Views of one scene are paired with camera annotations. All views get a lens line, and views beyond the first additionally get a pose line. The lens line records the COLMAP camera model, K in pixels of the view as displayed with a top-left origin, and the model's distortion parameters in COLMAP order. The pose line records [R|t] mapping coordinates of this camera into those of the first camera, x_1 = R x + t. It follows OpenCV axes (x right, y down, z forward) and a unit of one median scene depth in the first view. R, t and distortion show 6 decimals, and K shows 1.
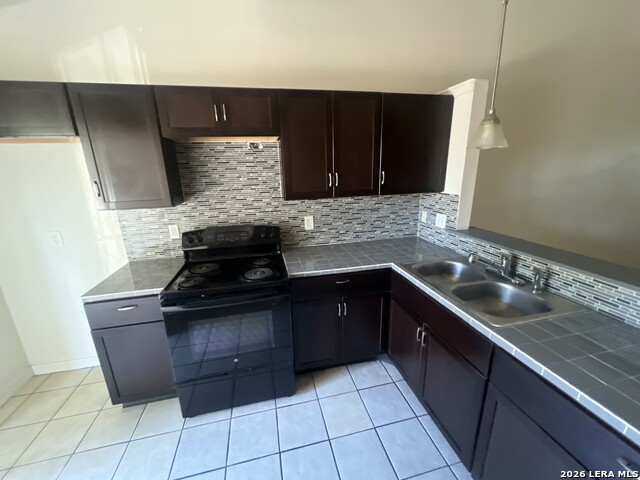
lens RADIAL K [[258.2, 0, 318.7], [0, 258.2, 238.7], [0, 0, 1]] dist [-0.003672, 0.000022]
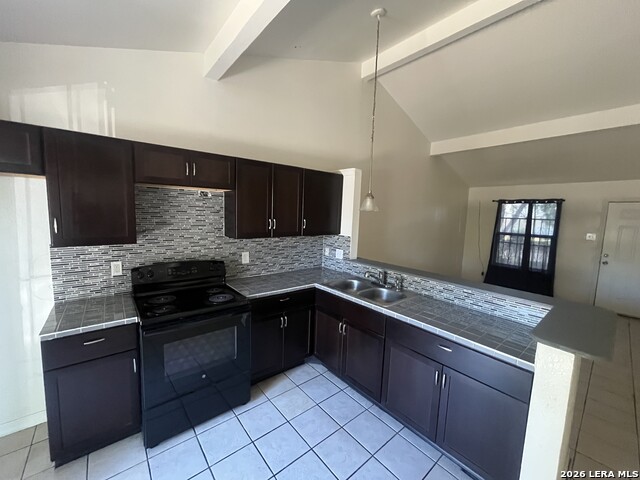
lens RADIAL K [[258.2, 0, 319.2], [0, 258.2, 239.0], [0, 0, 1]] dist [-0.003672, 0.000022]
pose [[0.892184, 0.009611, 0.451571, -0.337090], [0.062237, 0.987621, -0.143985, 0.058533], [-0.447365, 0.156565, 0.880541, -0.287138]]
